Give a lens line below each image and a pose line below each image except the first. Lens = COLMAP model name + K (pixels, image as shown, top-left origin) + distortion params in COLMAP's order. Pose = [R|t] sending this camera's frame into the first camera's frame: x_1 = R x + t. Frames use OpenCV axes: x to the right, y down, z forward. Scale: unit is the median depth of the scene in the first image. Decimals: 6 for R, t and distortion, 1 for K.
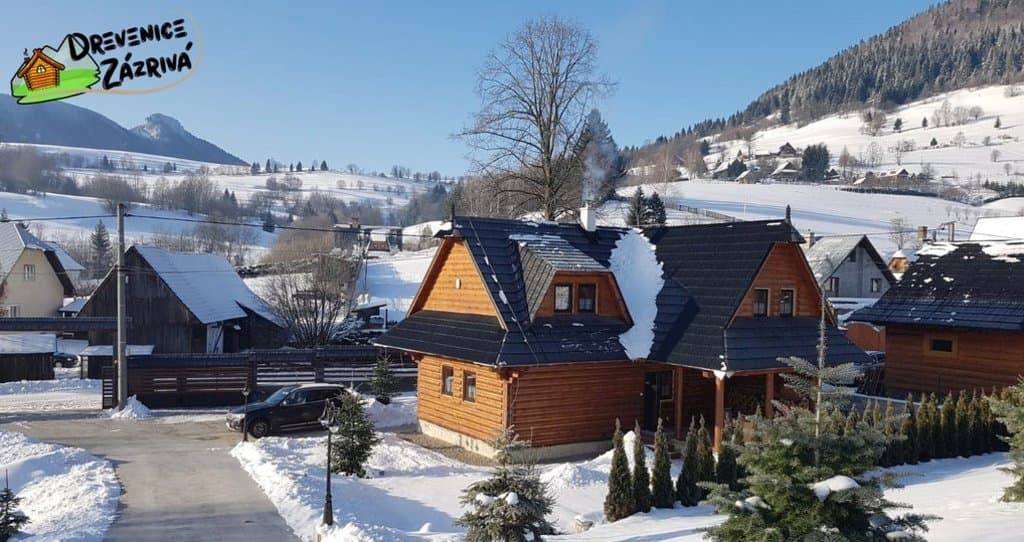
lens RADIAL K [[803.5, 0, 508.9], [0, 803.5, 287.9], [0, 0, 1]] dist [0.084576, -0.167217]
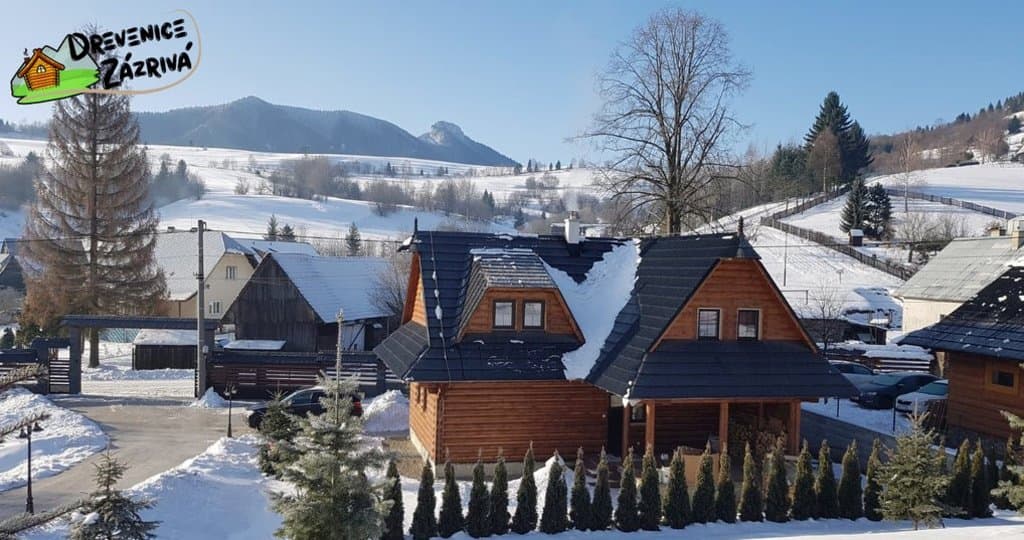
lens RADIAL K [[804.0, 0, 504.0], [0, 804.0, 290.5], [0, 0, 1]] dist [0.090033, -0.170036]
pose [[0.945272, 0.013180, -0.326018, 0.063361], [-0.010037, 0.999886, 0.011319, -0.004491], [0.326130, -0.007428, 0.945296, 0.011279]]
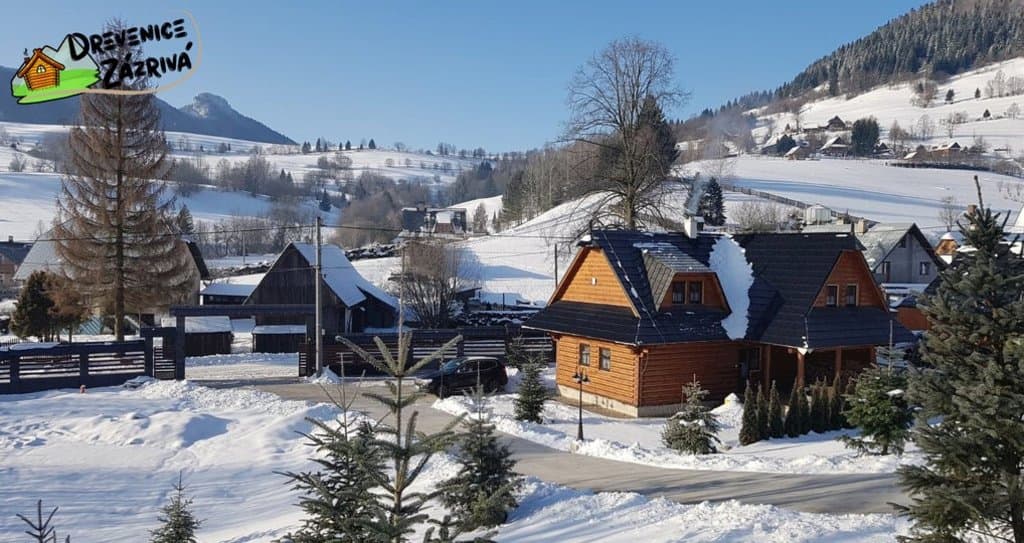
lens RADIAL K [[806.1, 0, 512.0], [0, 806.1, 271.5], [0, 0, 1]] dist [0.069231, -0.130822]
pose [[0.998856, -0.003768, -0.047675, -0.023246], [0.004307, 0.999928, 0.011224, -0.006244], [0.047629, -0.011416, 0.998800, -0.055029]]
